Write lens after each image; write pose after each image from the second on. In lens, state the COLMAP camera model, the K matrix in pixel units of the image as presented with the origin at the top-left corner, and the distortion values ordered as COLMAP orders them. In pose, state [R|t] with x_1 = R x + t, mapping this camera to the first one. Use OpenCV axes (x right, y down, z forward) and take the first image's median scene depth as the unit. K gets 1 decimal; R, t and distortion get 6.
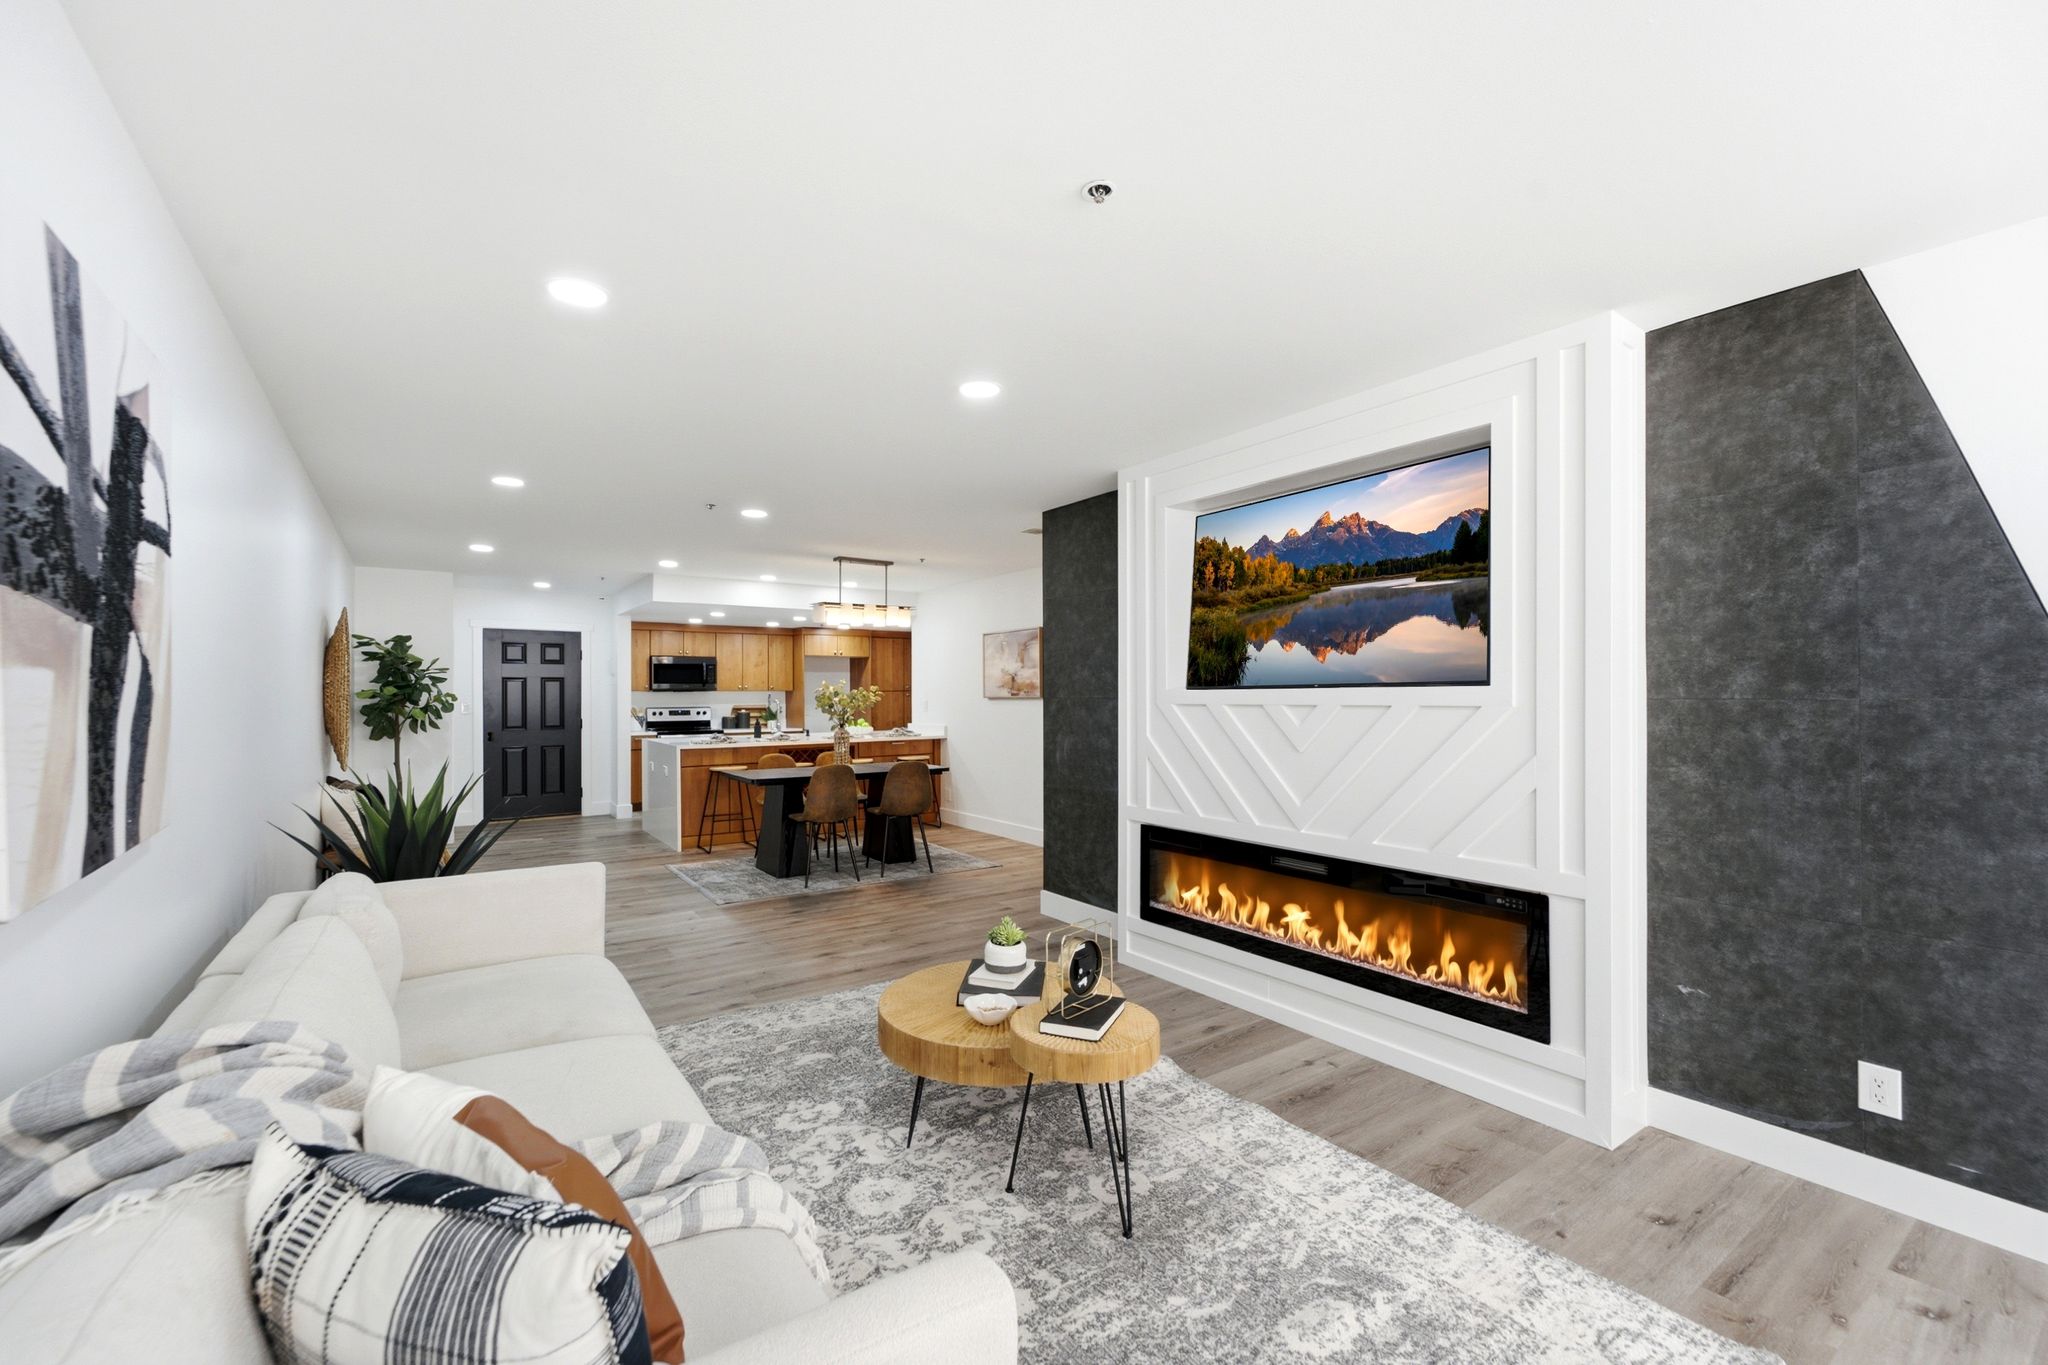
lens RADIAL K [[869.5, 0, 1033.0], [0, 869.5, 696.4], [0, 0, 1]] dist [-0.000364, -0.000154]
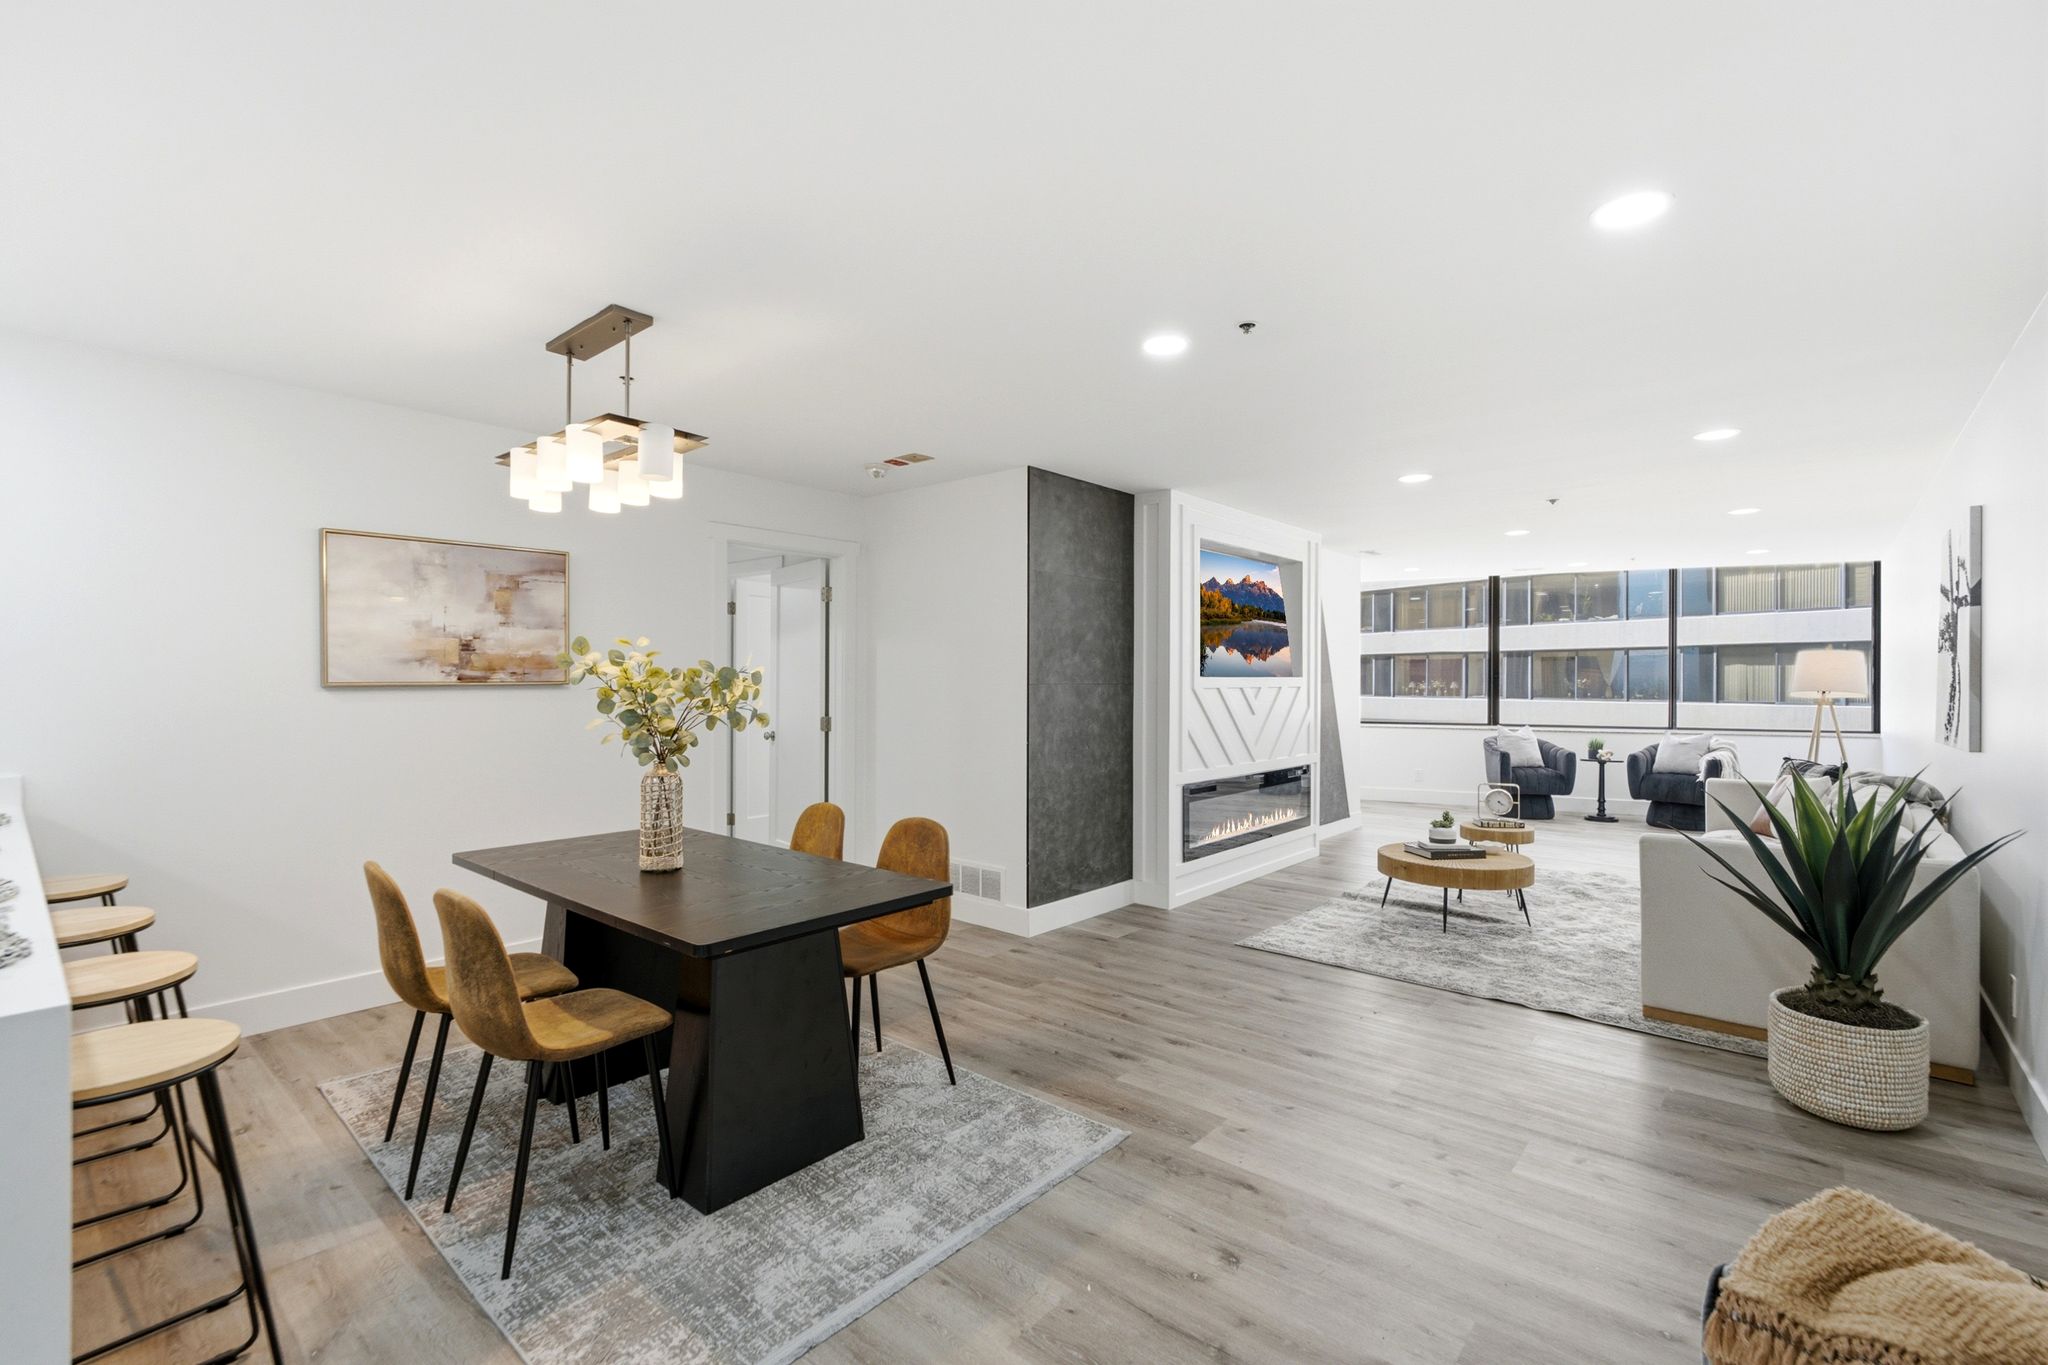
lens RADIAL K [[913.0, 0, 1009.6], [0, 913.0, 683.8], [0, 0, 1]] dist [-0.001307, -0.001356]
pose [[-0.243673, 0.000042, 0.969857, -0.856264], [0.001451, 0.999999, 0.000321, 0.001001], [-0.969856, 0.001486, -0.243673, 1.241072]]
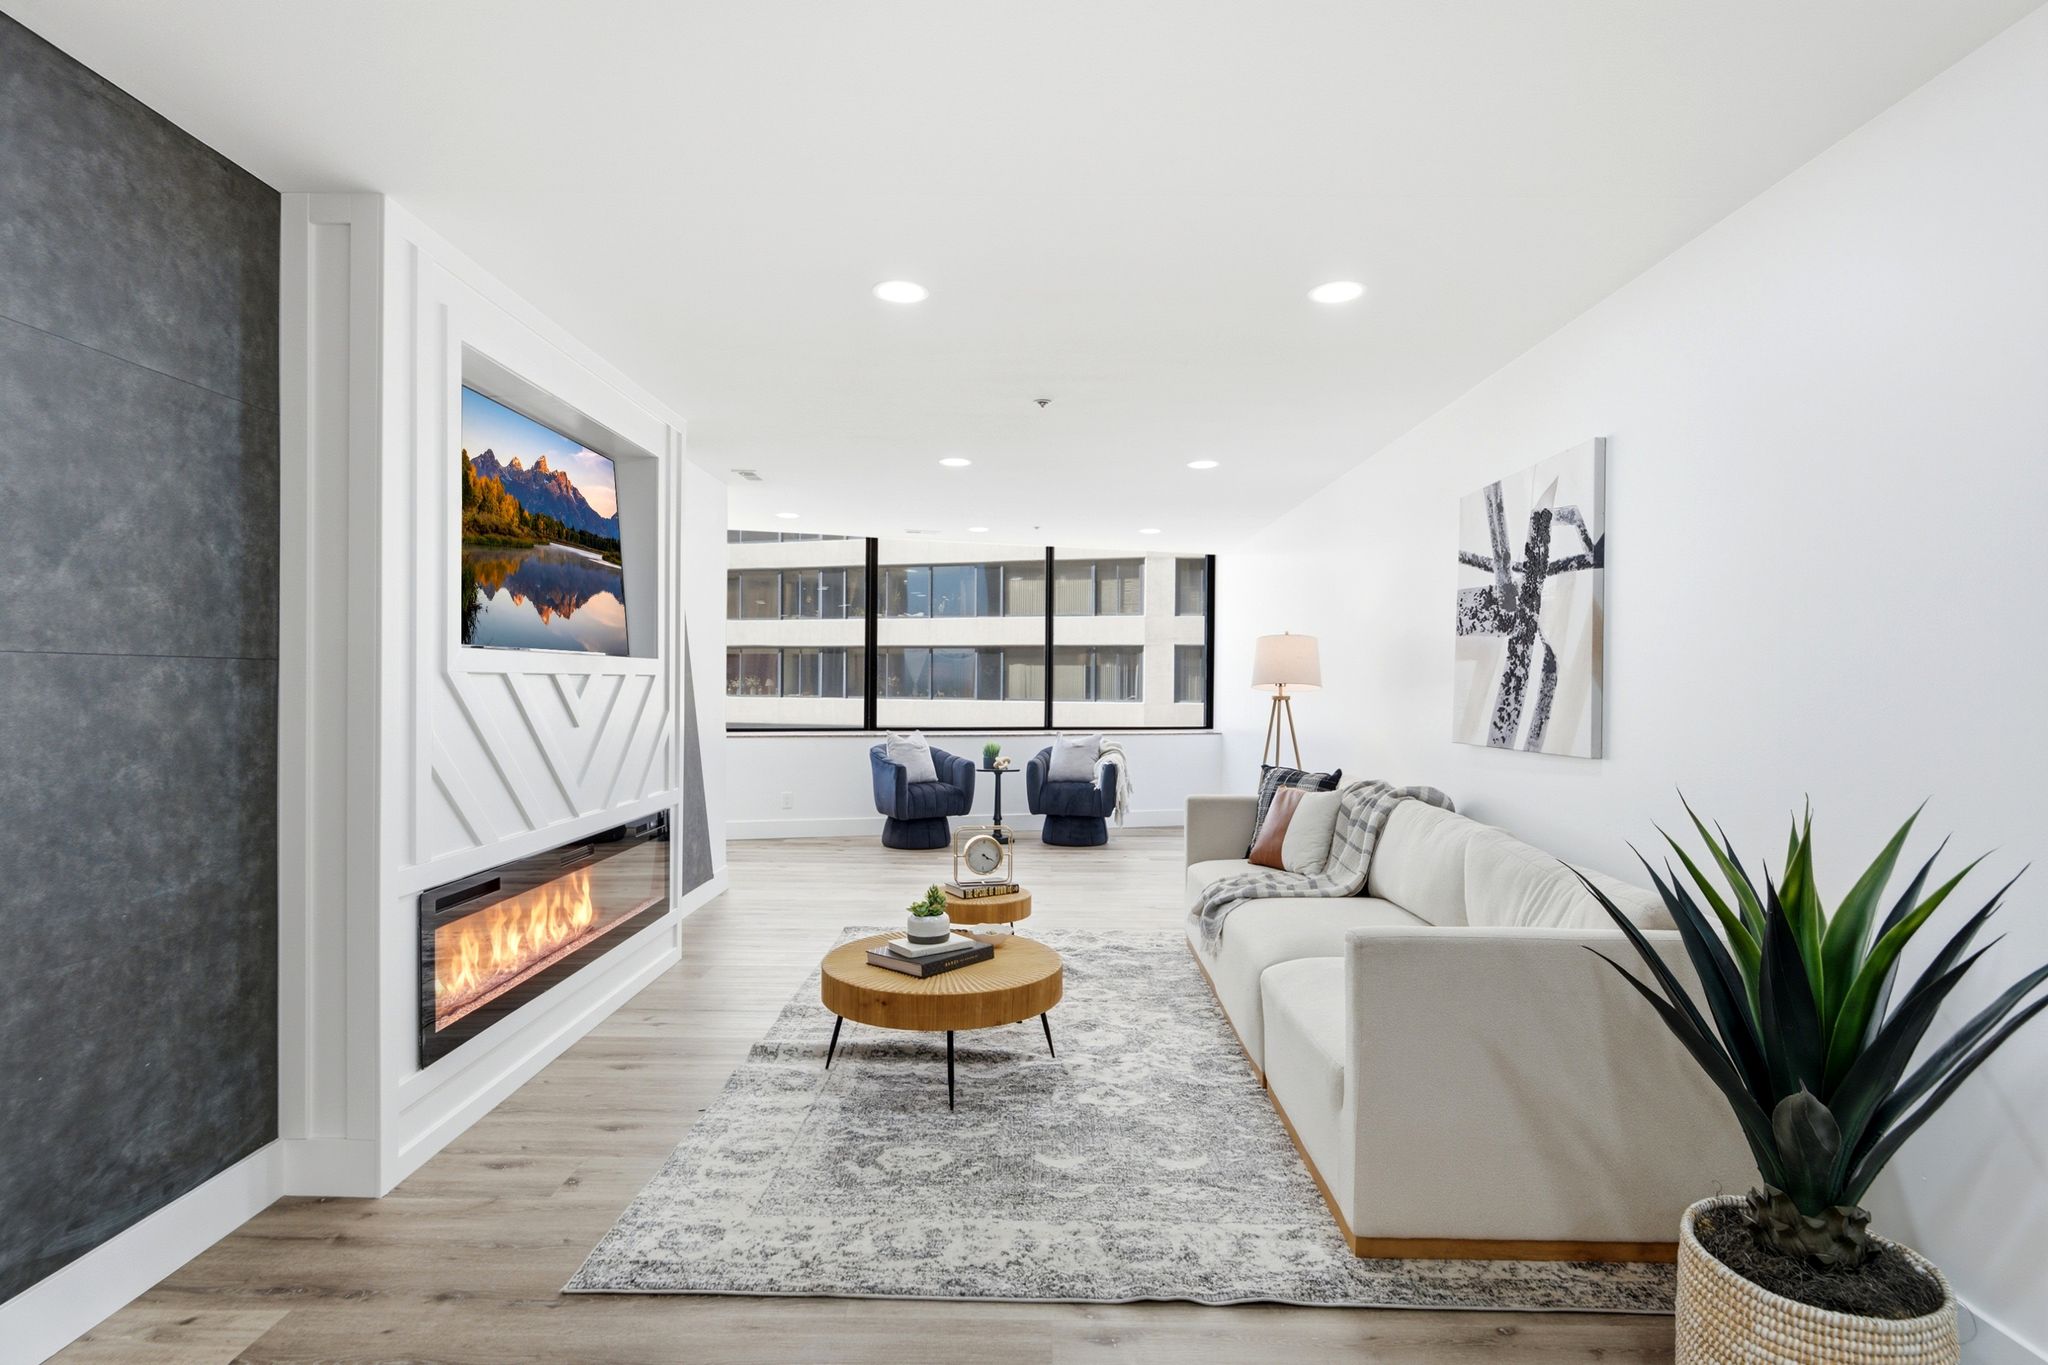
lens RADIAL K [[1037.6, 0, 1046.4], [0, 1037.6, 694.4], [0, 0, 1]] dist [-0.010321, 0.006007]
pose [[-0.825263, -0.009175, 0.564675, -0.442246], [-0.003836, 0.999936, 0.010641, 0.011200], [-0.564736, 0.006615, -0.825245, 1.043274]]
